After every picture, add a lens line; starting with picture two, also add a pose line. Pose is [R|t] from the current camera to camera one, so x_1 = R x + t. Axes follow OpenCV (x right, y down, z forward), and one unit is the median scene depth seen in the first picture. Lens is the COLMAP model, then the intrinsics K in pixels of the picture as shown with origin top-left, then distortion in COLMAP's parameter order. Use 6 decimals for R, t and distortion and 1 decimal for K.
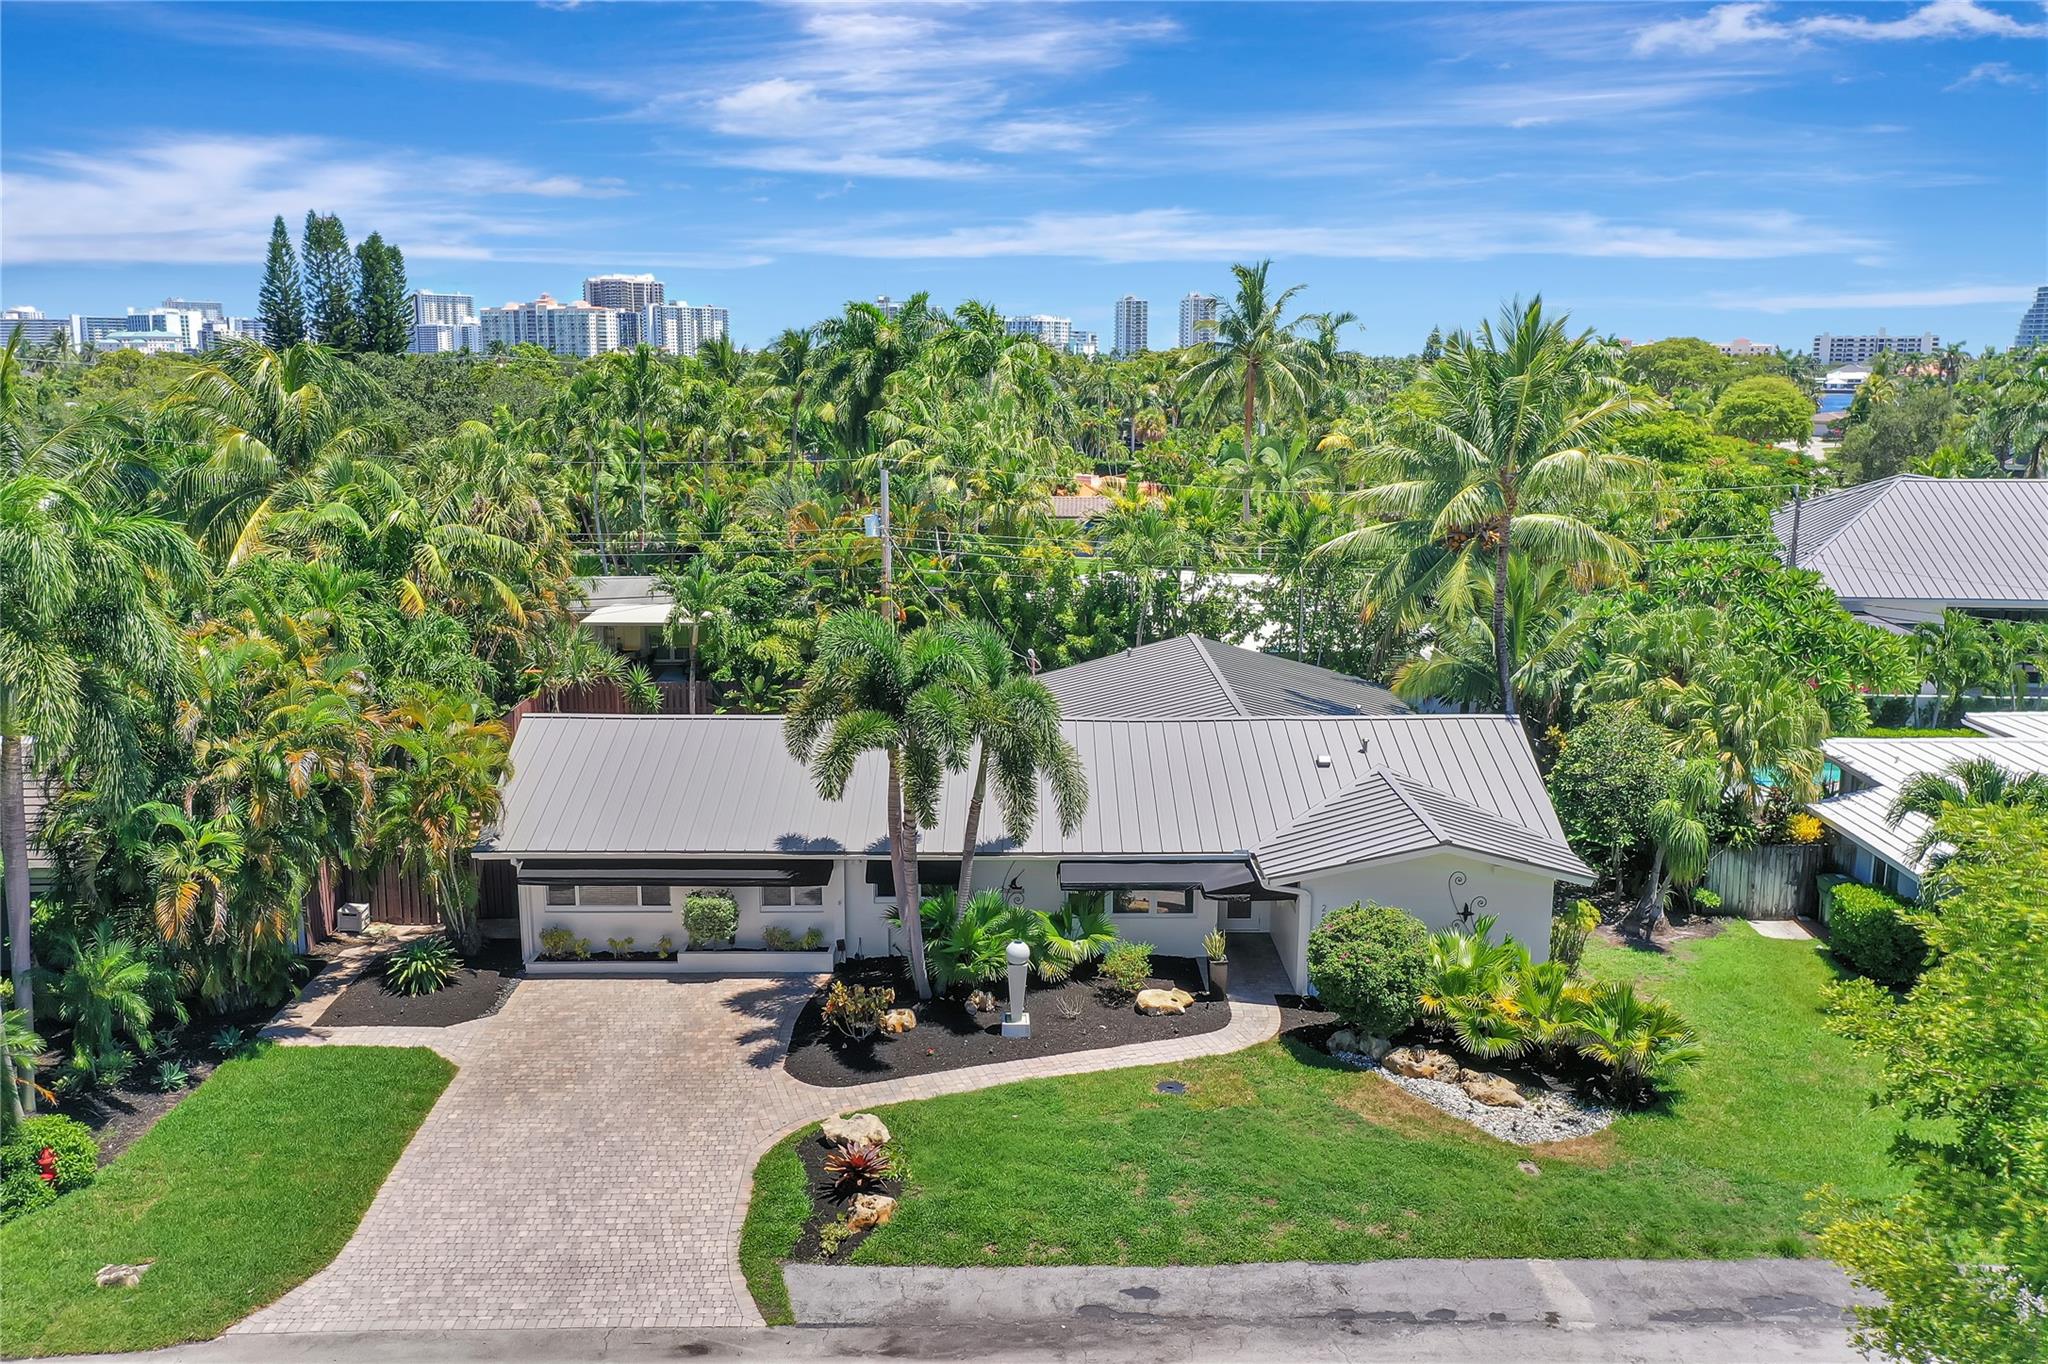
lens RADIAL K [[1640.2, 0, 1008.2], [0, 1640.2, 712.8], [0, 0, 1]] dist [-0.009317, 0.000840]
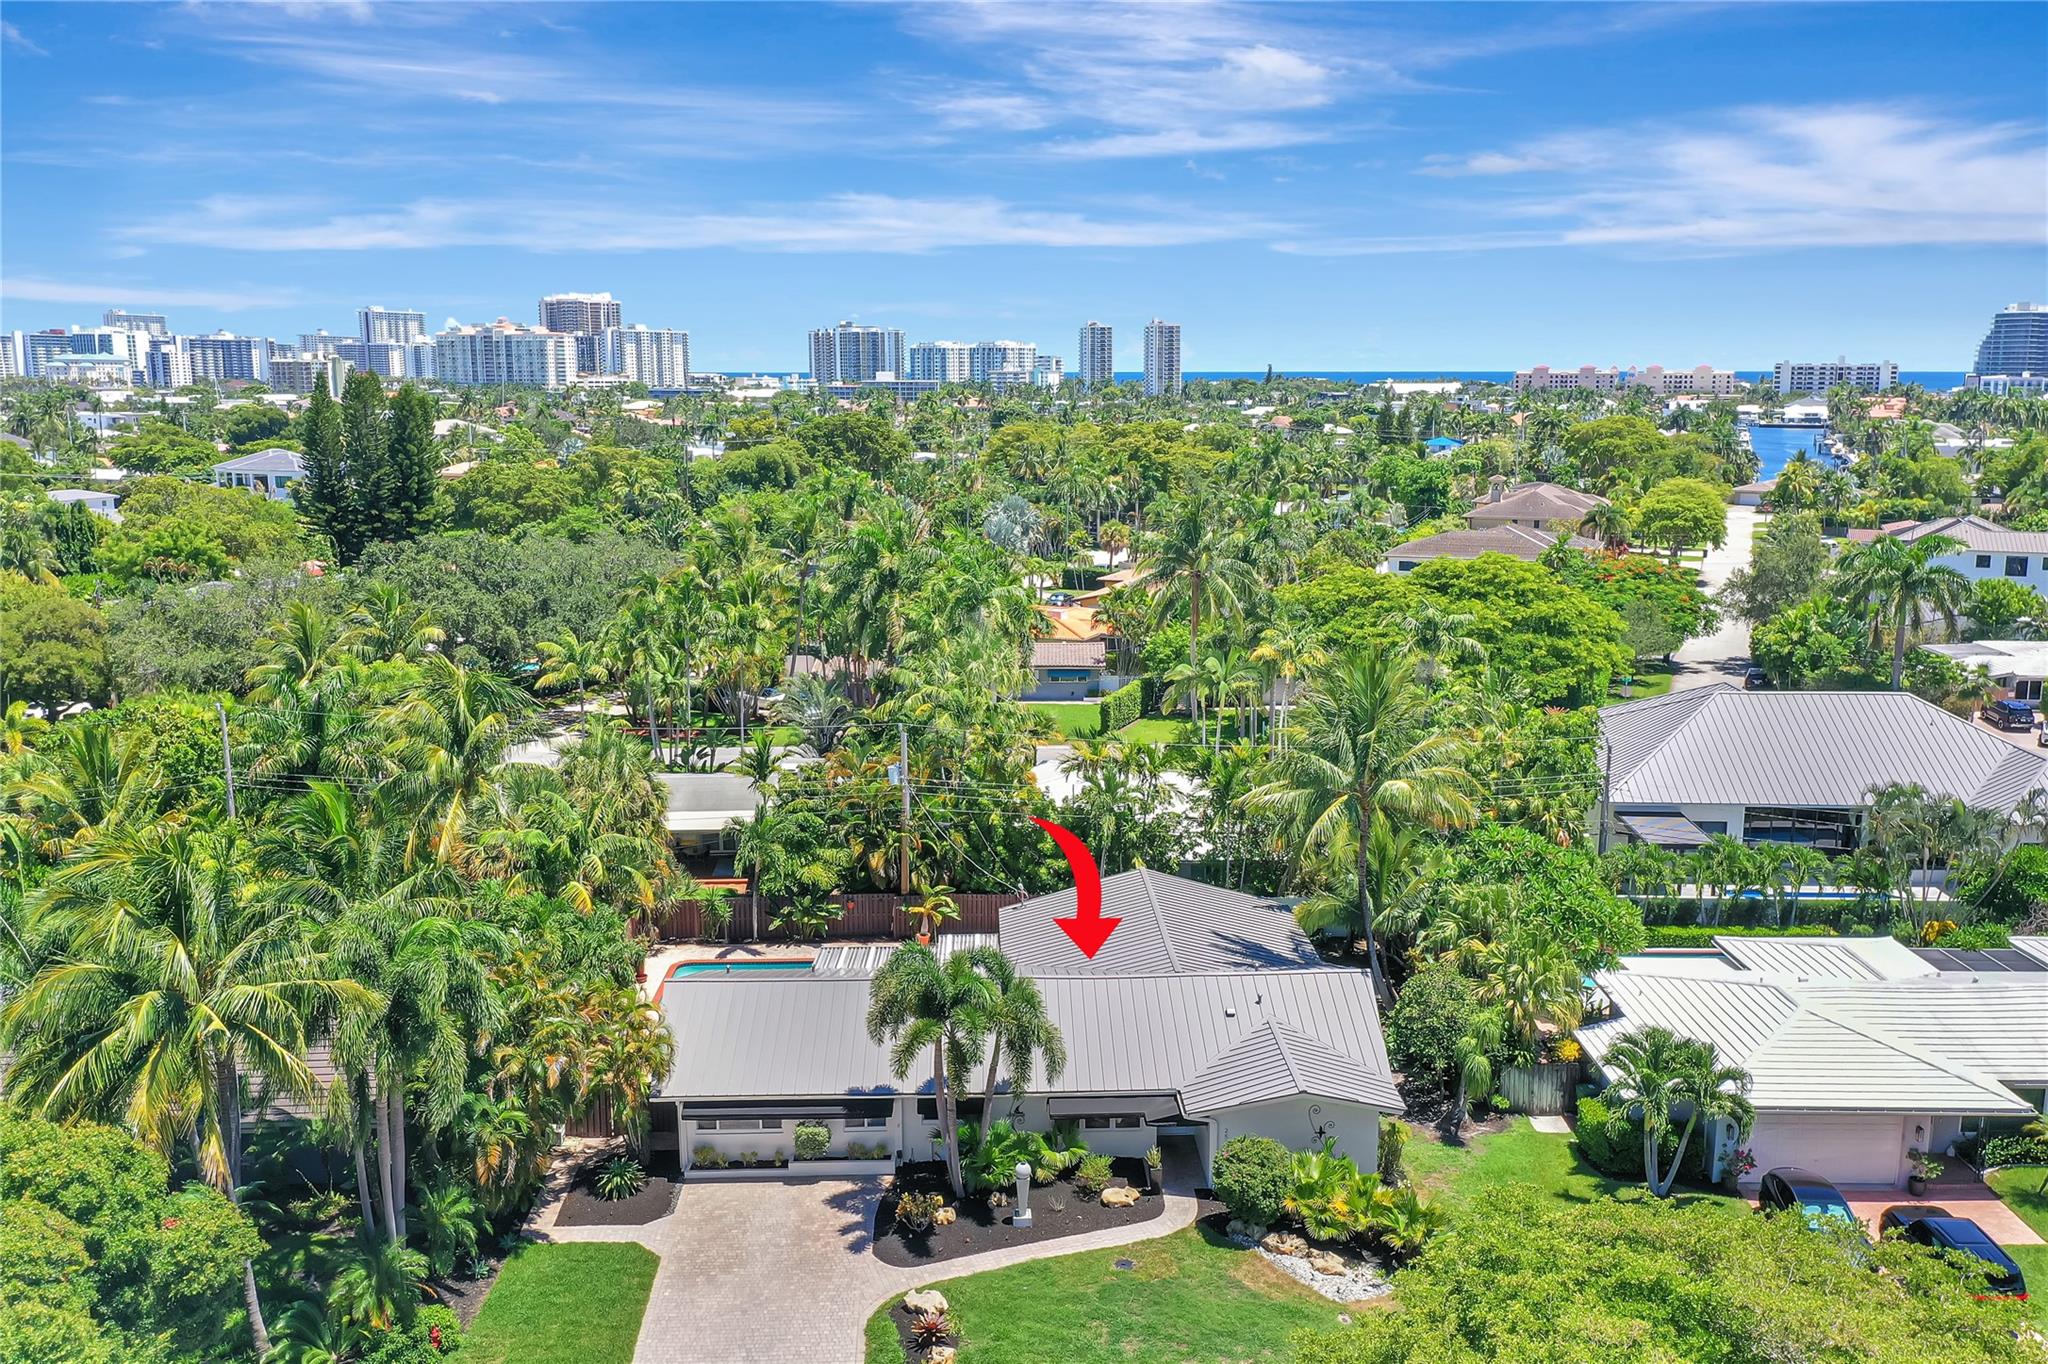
lens RADIAL K [[1691.0, 0, 1014.4], [0, 1691.0, 680.9], [0, 0, 1]] dist [-0.012285, 0.001512]
pose [[0.999672, -0.008632, 0.024093, -0.033767], [0.009365, 0.999491, -0.030482, -0.243846], [-0.023818, 0.030698, 0.999245, -0.542844]]
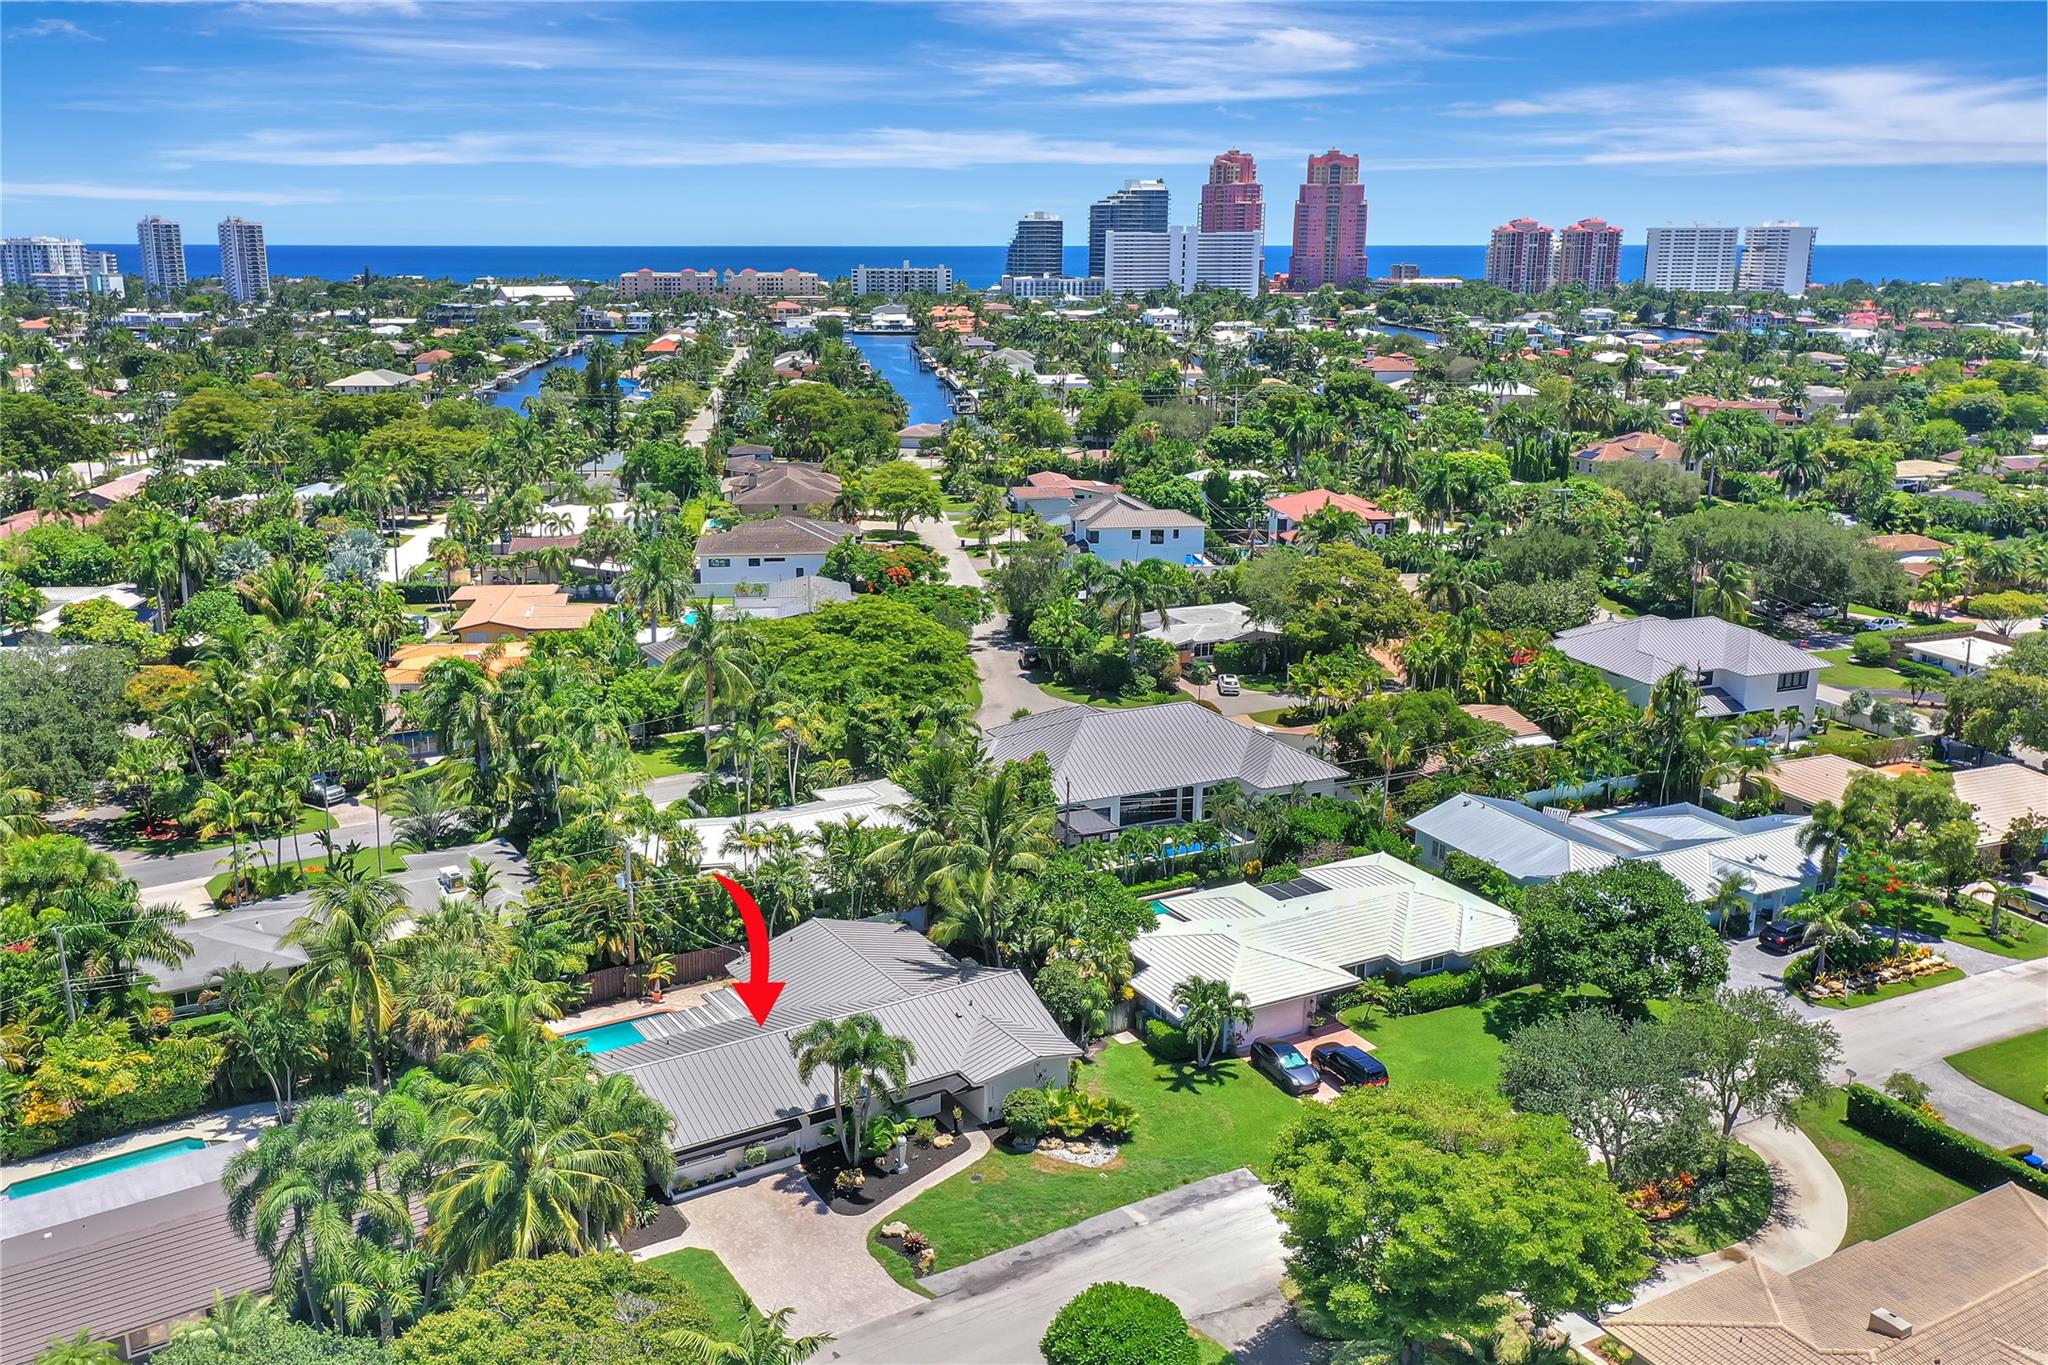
lens RADIAL K [[1691.0, 0, 1014.4], [0, 1691.0, 681.4], [0, 0, 1]] dist [-0.012285, 0.001512]
pose [[0.851298, -0.125485, 0.509455, -1.009241], [0.104326, 0.992074, 0.070031, -0.669467], [-0.514206, -0.006468, 0.857643, -1.222002]]
